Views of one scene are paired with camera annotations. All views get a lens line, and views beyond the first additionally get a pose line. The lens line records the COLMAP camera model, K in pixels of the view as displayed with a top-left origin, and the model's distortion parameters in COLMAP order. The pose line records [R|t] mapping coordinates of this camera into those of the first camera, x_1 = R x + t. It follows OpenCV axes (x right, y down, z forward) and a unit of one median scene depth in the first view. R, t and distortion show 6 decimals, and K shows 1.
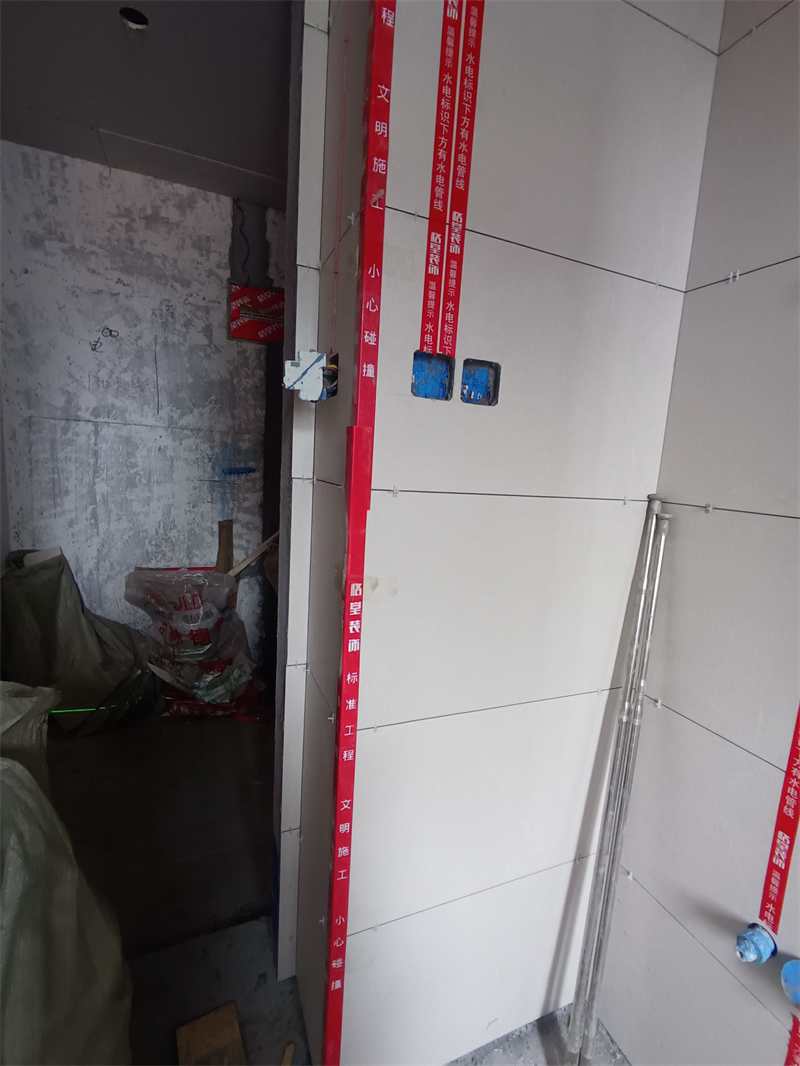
lens RADIAL K [[489.3, 0, 396.8], [0, 489.3, 531.7], [0, 0, 1]] dist [-0.006883, 0.003732]
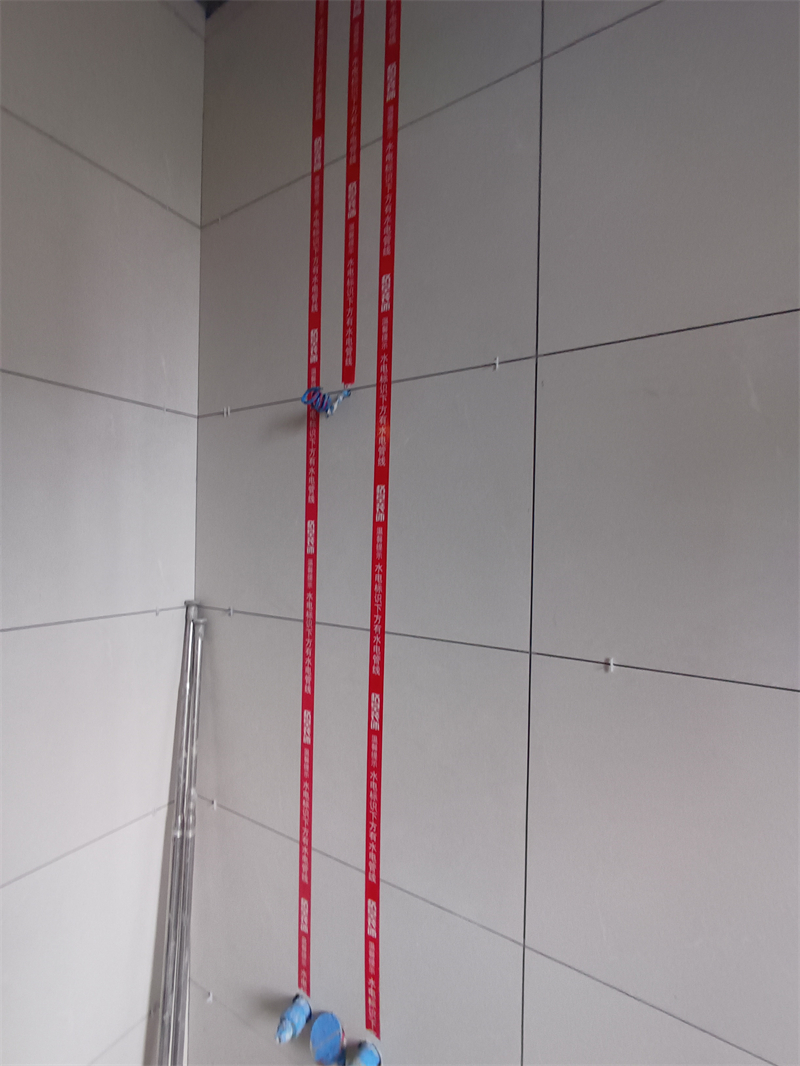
lens RADIAL K [[489.3, 0, 397.8], [0, 489.3, 535.2], [0, 0, 1]] dist [-0.006883, 0.003732]
pose [[0.809395, -0.048542, 0.585255, 0.287322], [0.117018, 0.989924, -0.079727, -0.080698], [-0.575488, 0.133017, 0.806920, -0.118236]]
